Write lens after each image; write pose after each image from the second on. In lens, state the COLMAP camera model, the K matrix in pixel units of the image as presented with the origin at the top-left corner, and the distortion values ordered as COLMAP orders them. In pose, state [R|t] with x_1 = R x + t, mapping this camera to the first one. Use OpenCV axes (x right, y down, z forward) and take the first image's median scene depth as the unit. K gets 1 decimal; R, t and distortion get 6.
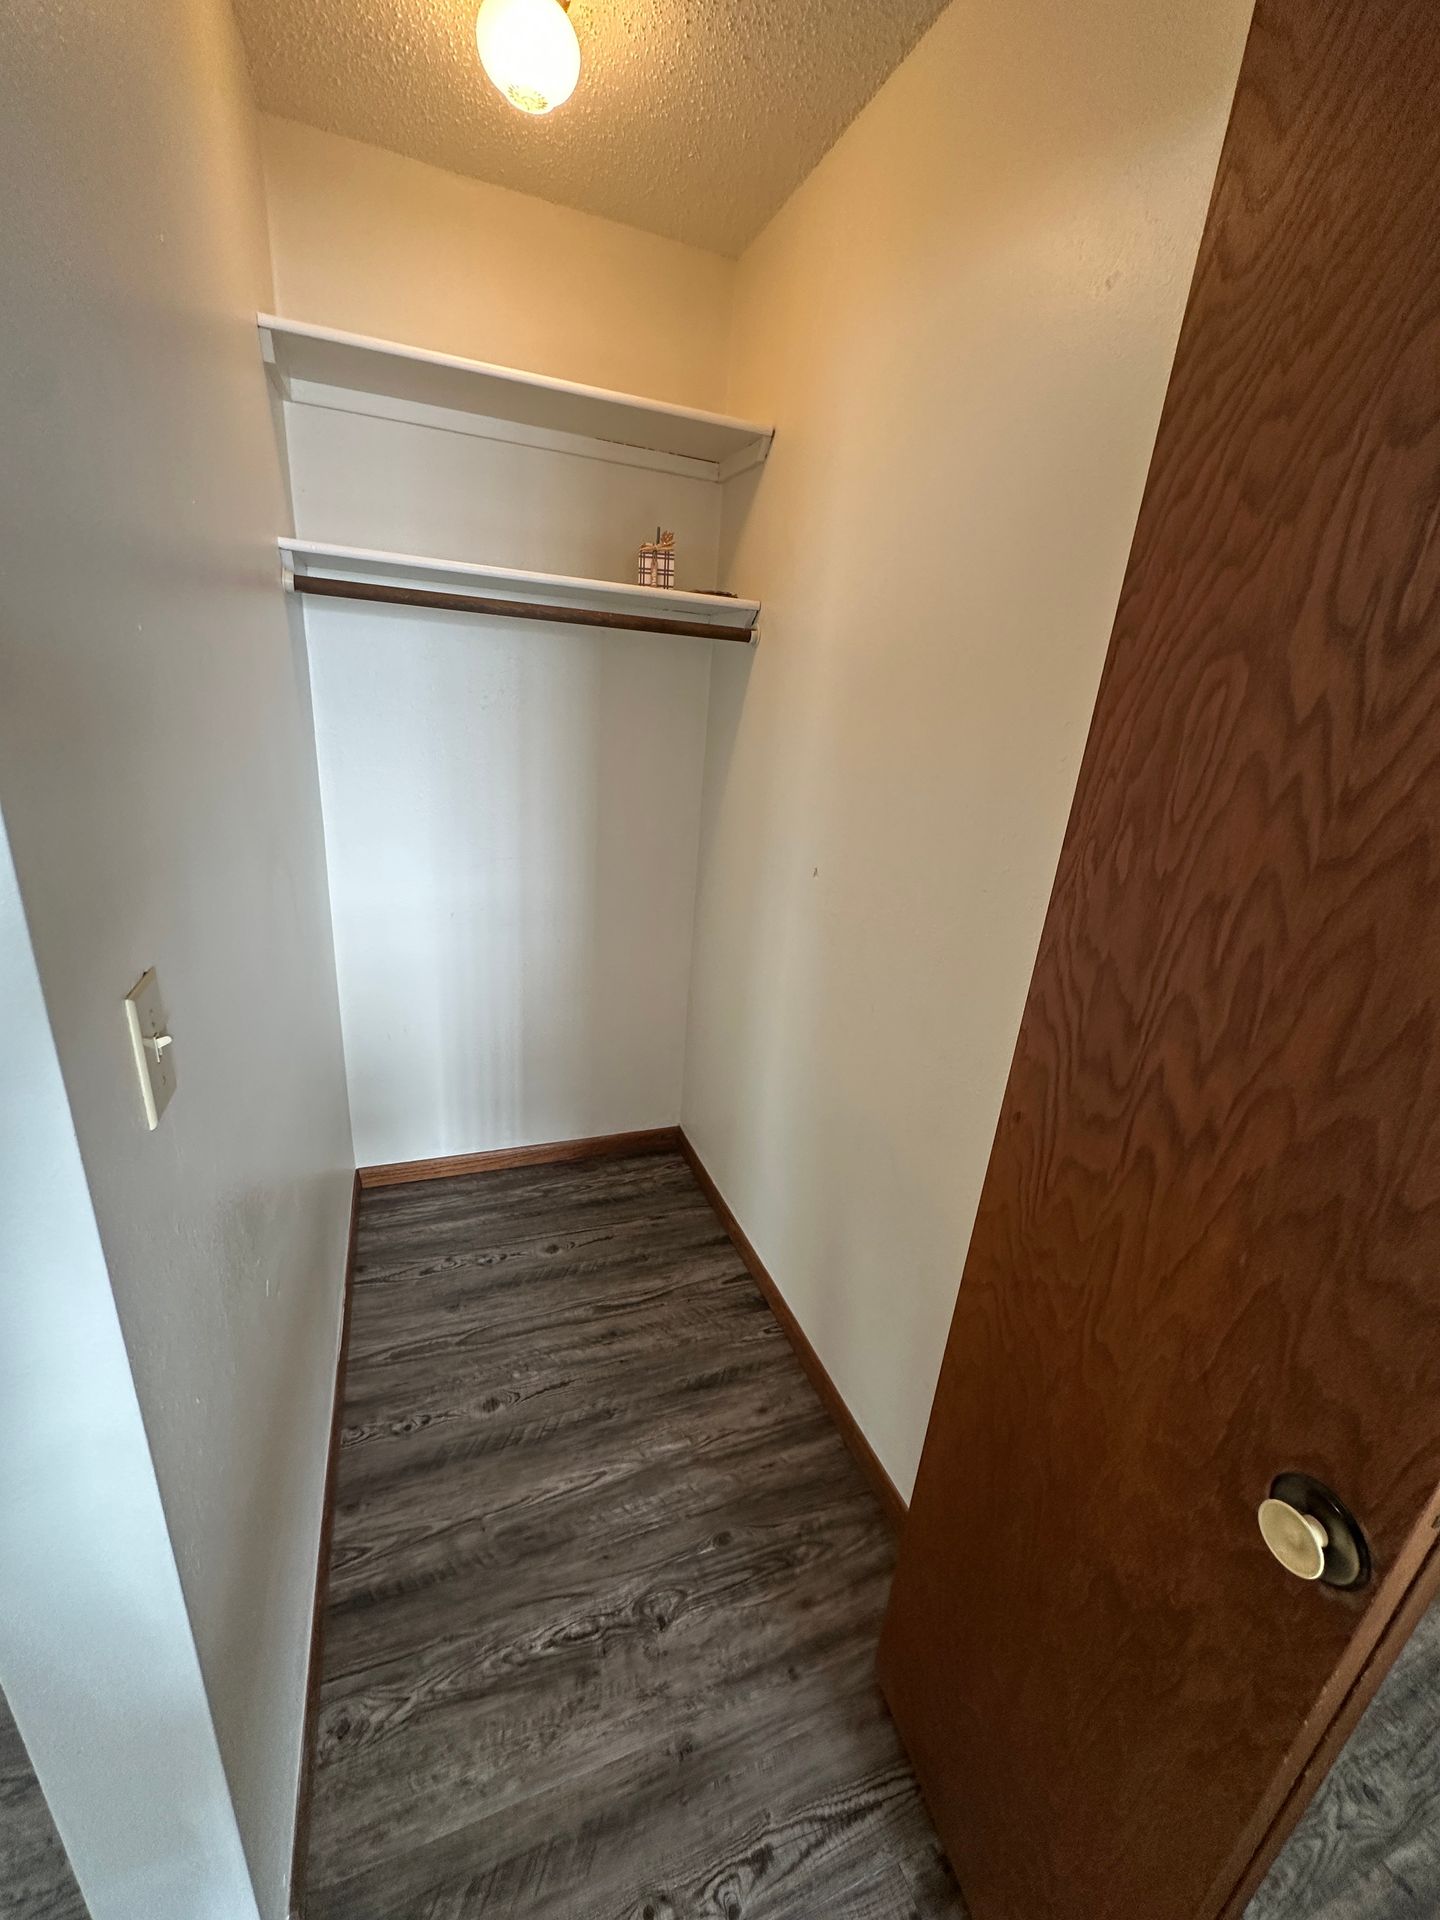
lens RADIAL K [[772.1, 0, 720.6], [0, 772.1, 960.9], [0, 0, 1]] dist [-0.002696, 0.000270]
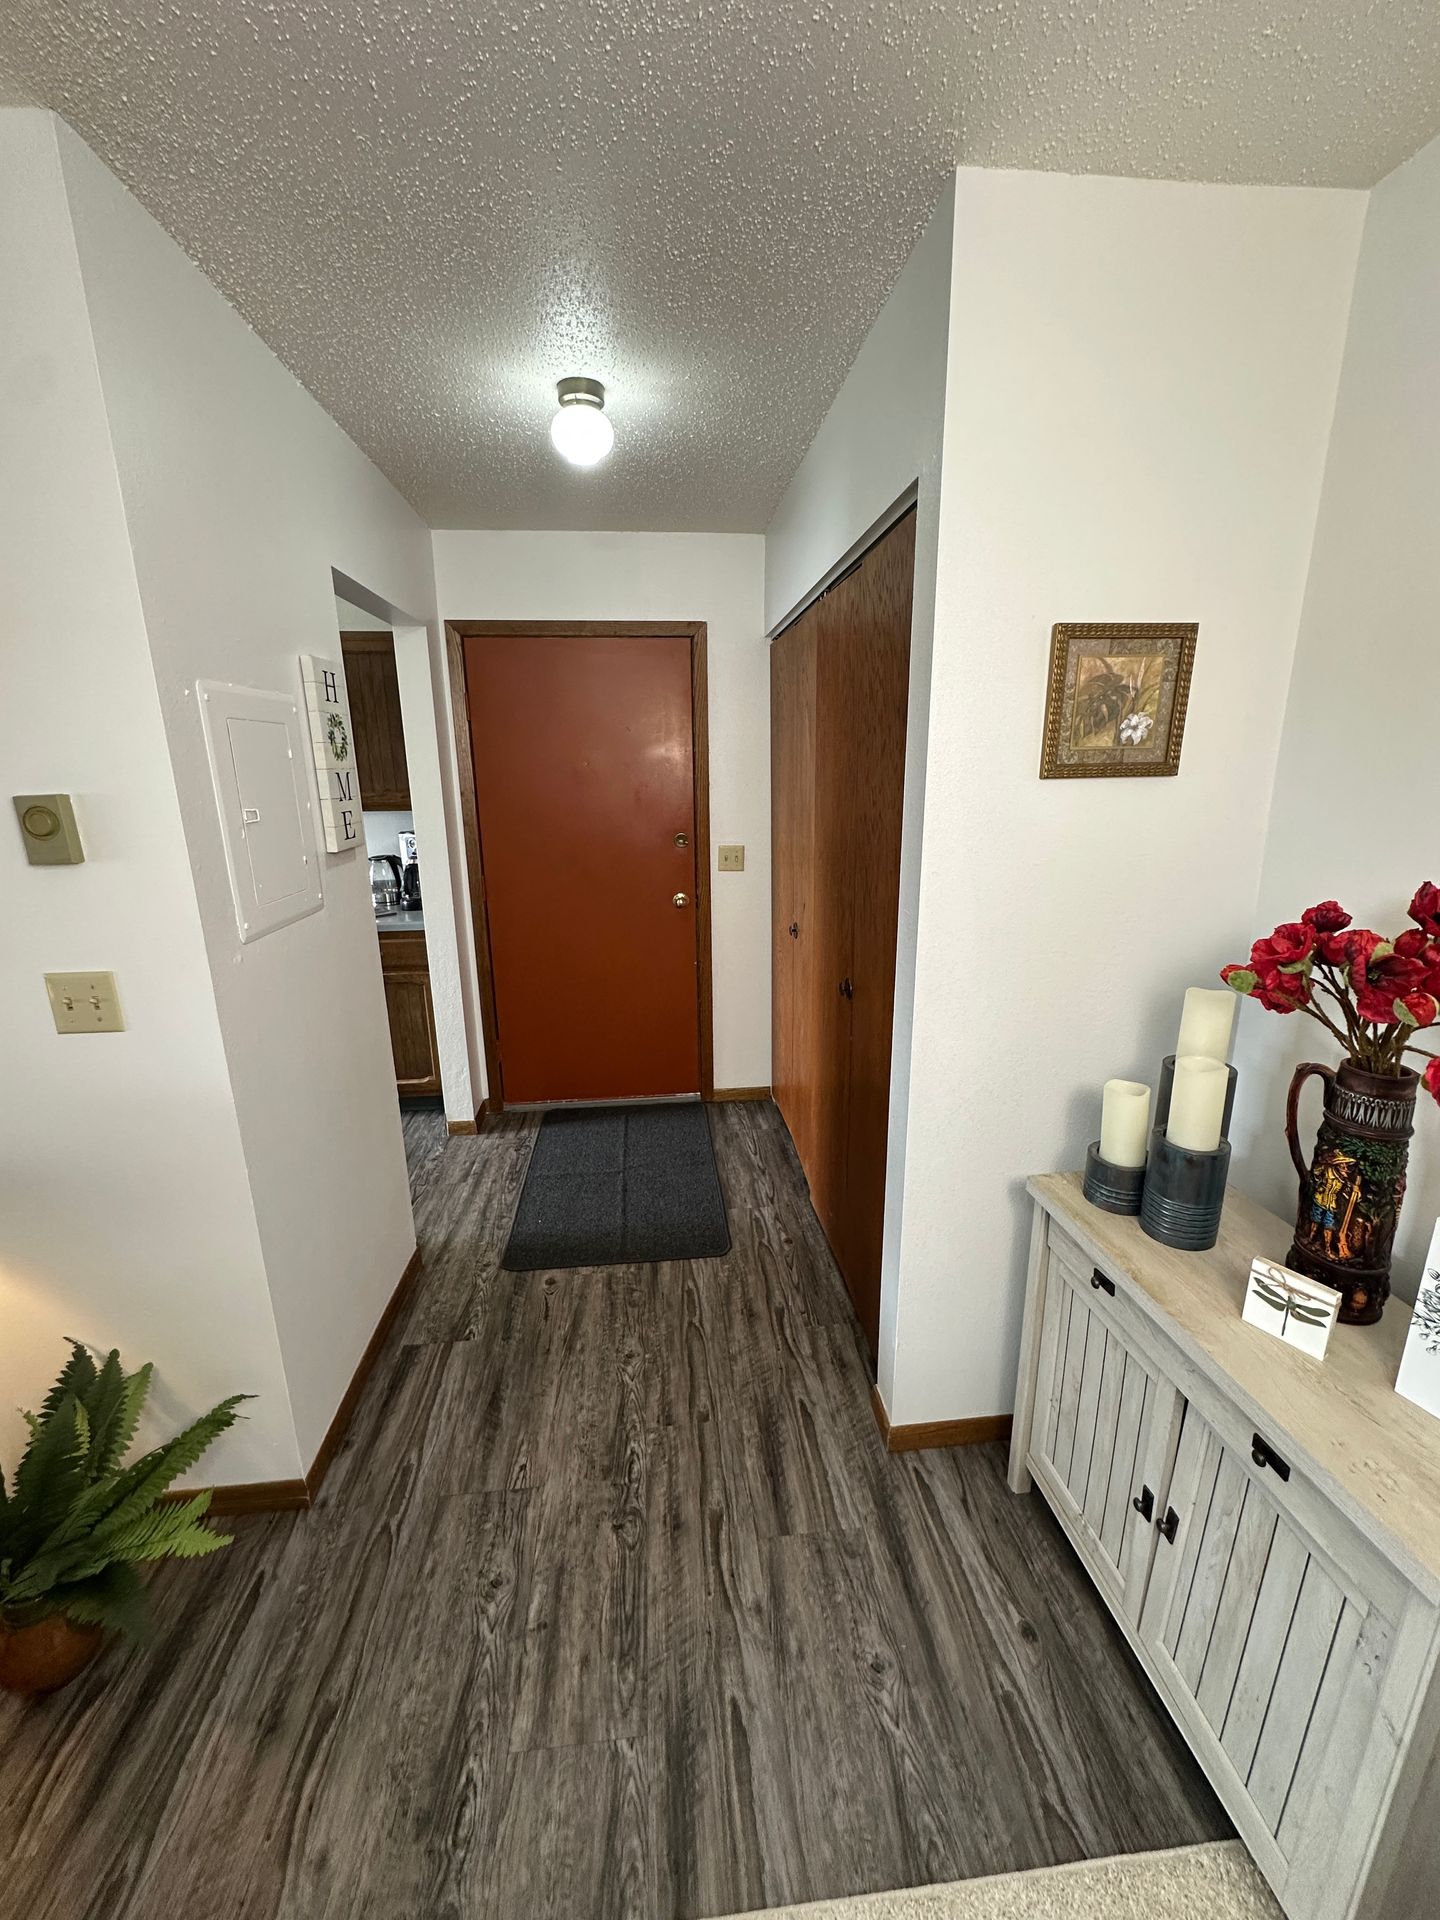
lens RADIAL K [[772.1, 0, 723.1], [0, 772.1, 969.0], [0, 0, 1]] dist [-0.002696, 0.000270]
pose [[-0.266715, 0.165241, -0.949504, 0.525358], [-0.342205, 0.904761, 0.253579, -0.193818], [0.900976, 0.392559, -0.184767, 0.588411]]
